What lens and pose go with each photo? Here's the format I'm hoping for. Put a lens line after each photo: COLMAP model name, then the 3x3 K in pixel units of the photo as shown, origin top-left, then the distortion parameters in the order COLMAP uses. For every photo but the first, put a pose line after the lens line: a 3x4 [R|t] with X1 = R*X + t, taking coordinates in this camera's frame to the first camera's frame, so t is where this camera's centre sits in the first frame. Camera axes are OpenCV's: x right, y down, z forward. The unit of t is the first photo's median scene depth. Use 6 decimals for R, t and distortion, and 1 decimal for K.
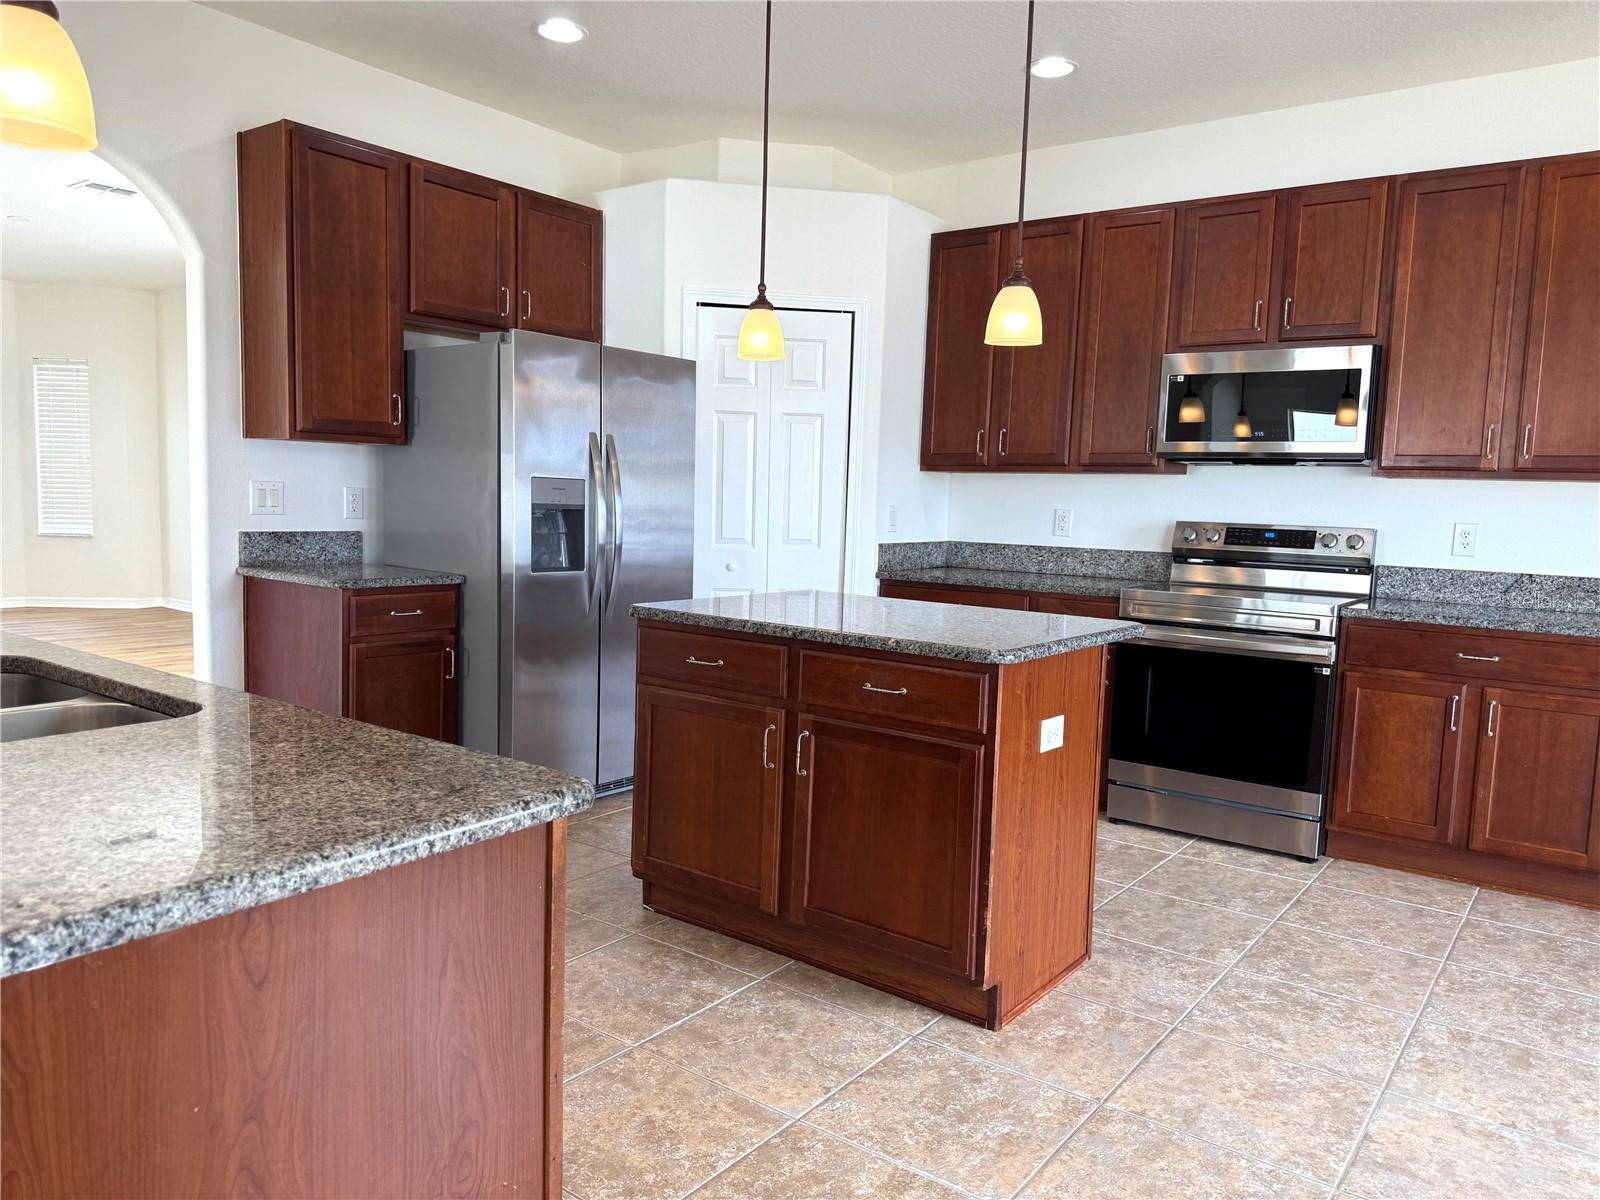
lens RADIAL K [[1134.3, 0, 799.3], [0, 1134.3, 605.7], [0, 0, 1]] dist [0.019750, -0.021658]
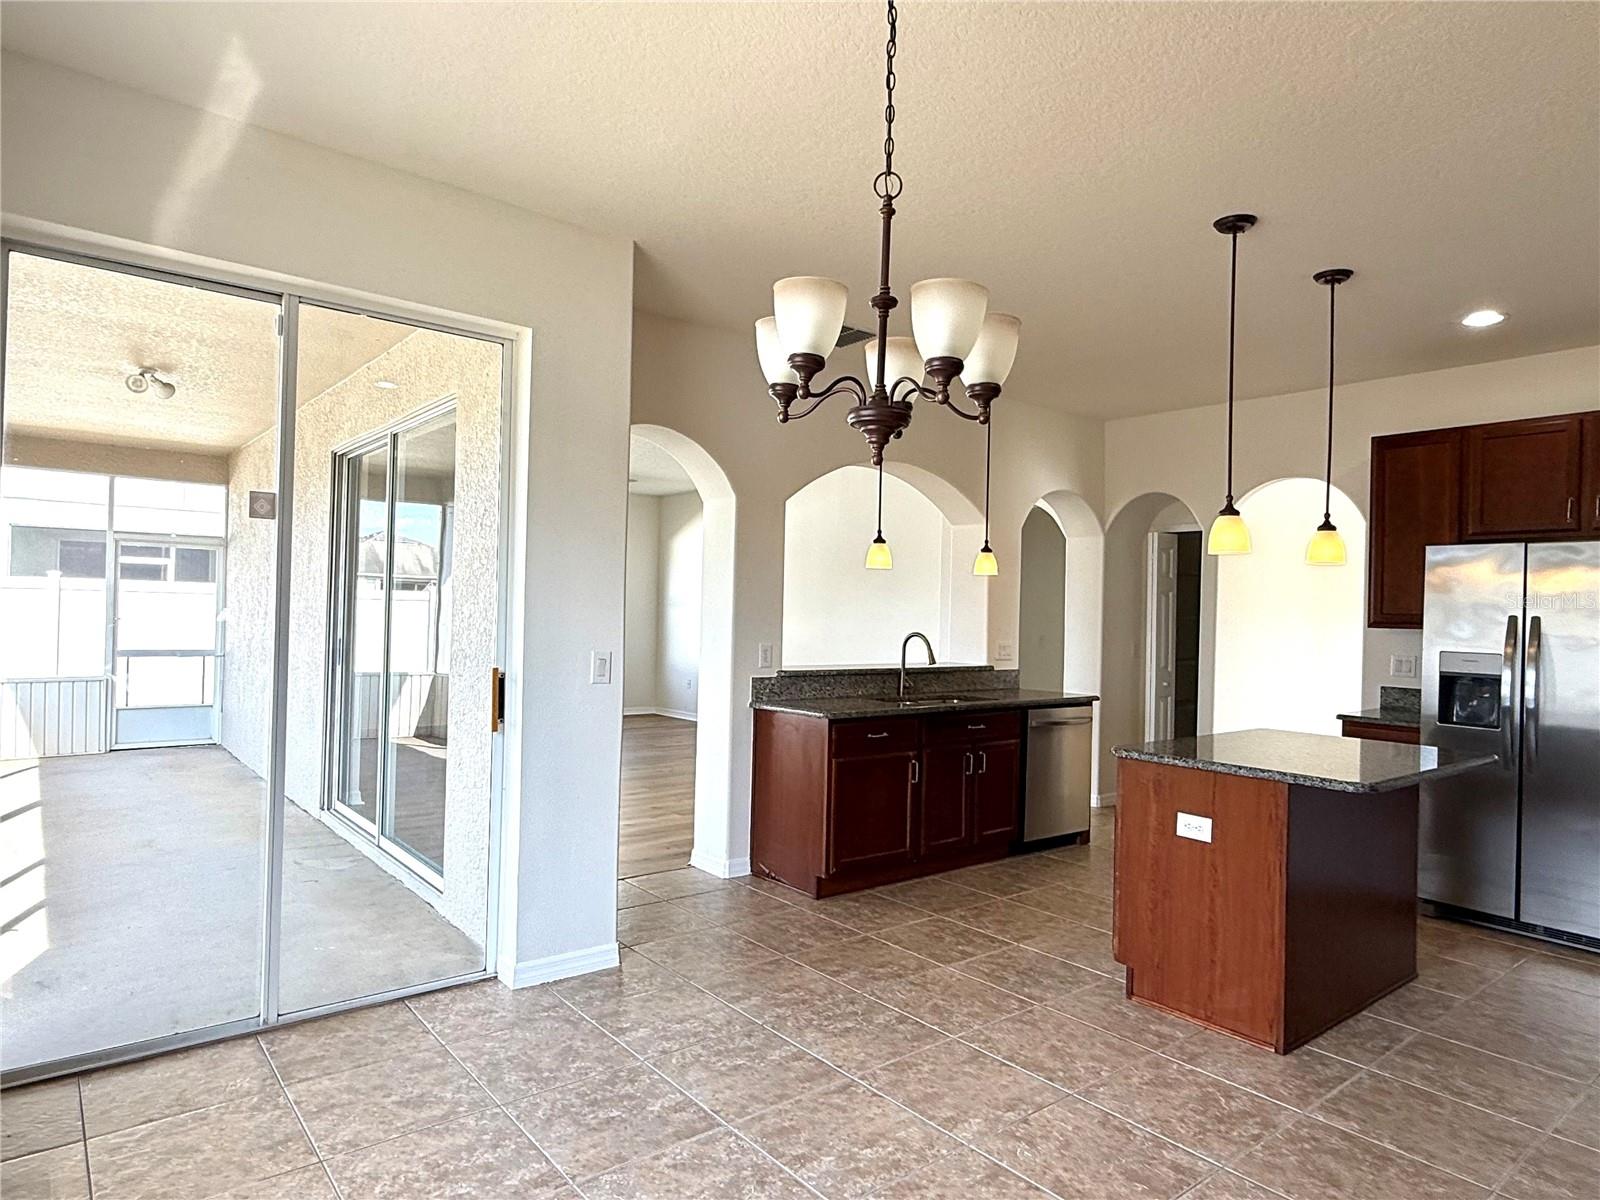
lens RADIAL K [[964.3, 0, 799.1], [0, 964.3, 600.5], [0, 0, 1]] dist [0.004469, -0.003316]
pose [[-0.243674, -0.048652, -0.968636, 1.070059], [-0.129100, 0.991480, -0.017322, -0.057300], [0.961226, 0.120830, -0.247879, 0.559236]]
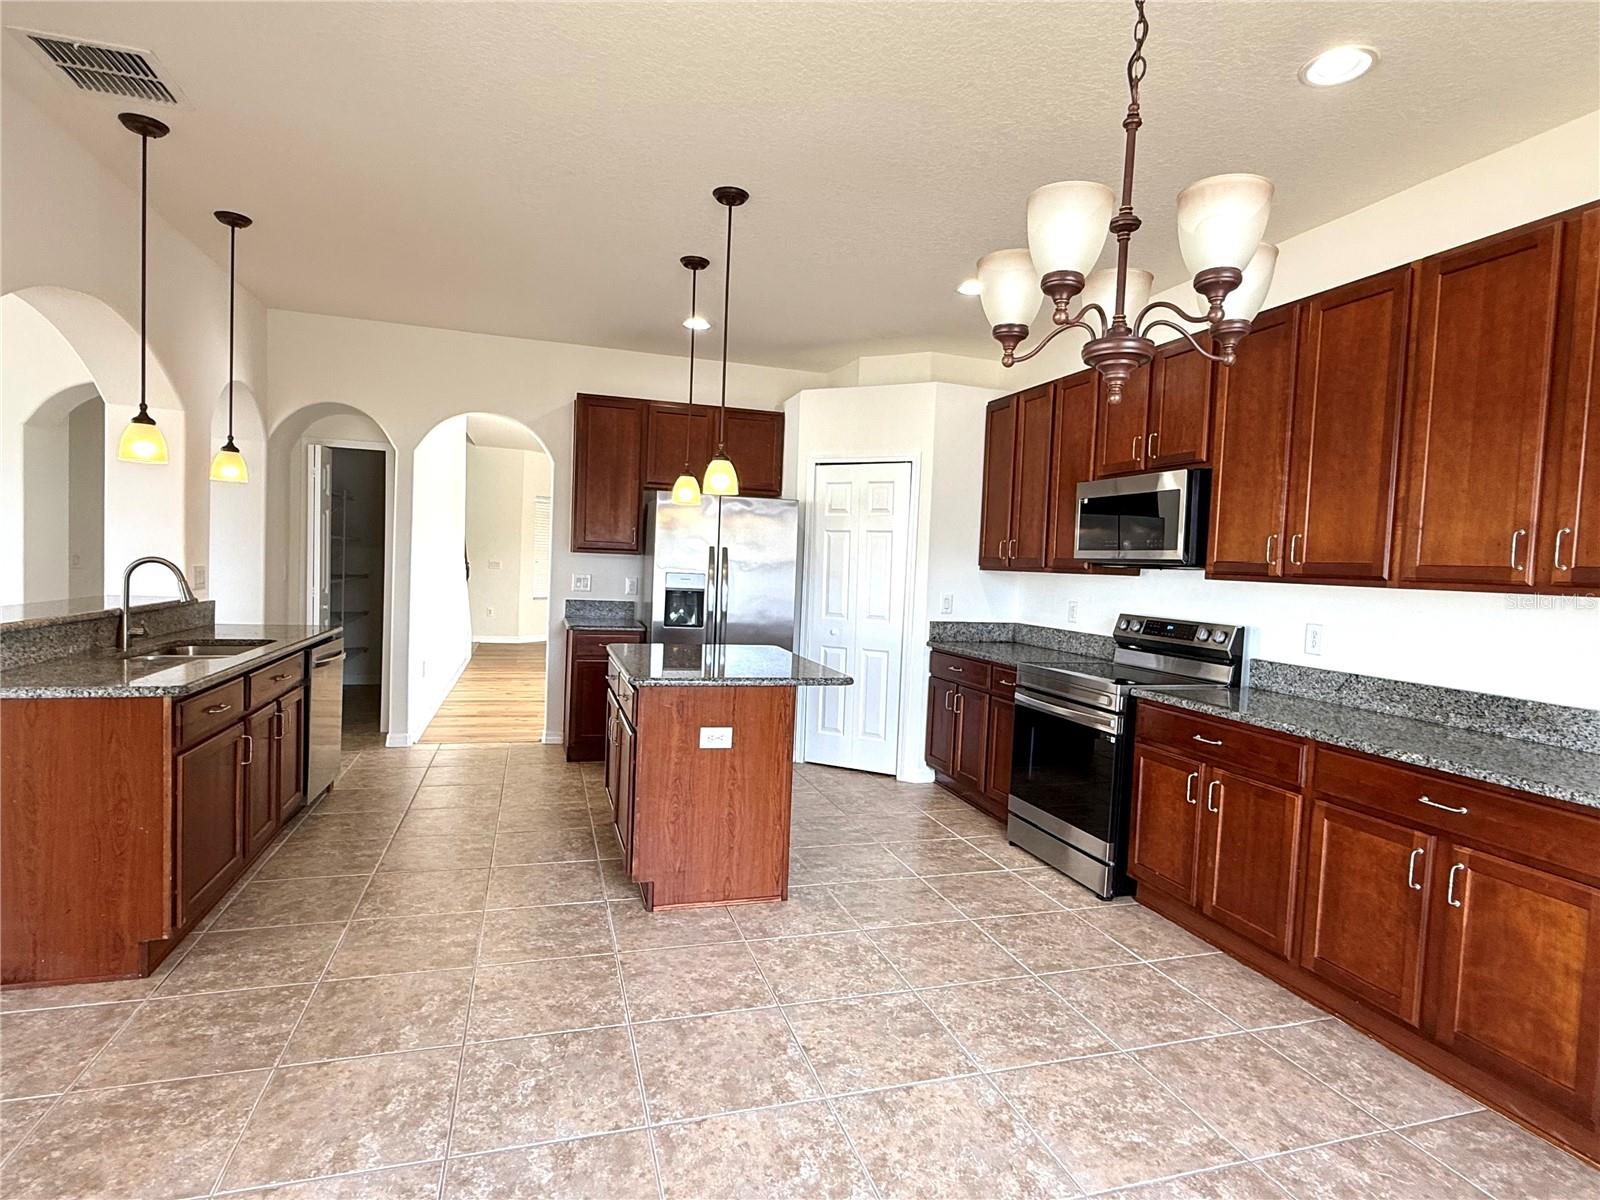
lens RADIAL K [[834.1, 0, 796.4], [0, 834.1, 600.9], [0, 0, 1]] dist [-0.001222, -0.000048]
pose [[0.809555, 0.029981, -0.586278, 0.699514], [-0.074562, 0.995858, -0.052033, -0.017652], [0.582289, 0.085838, 0.808437, 0.076321]]
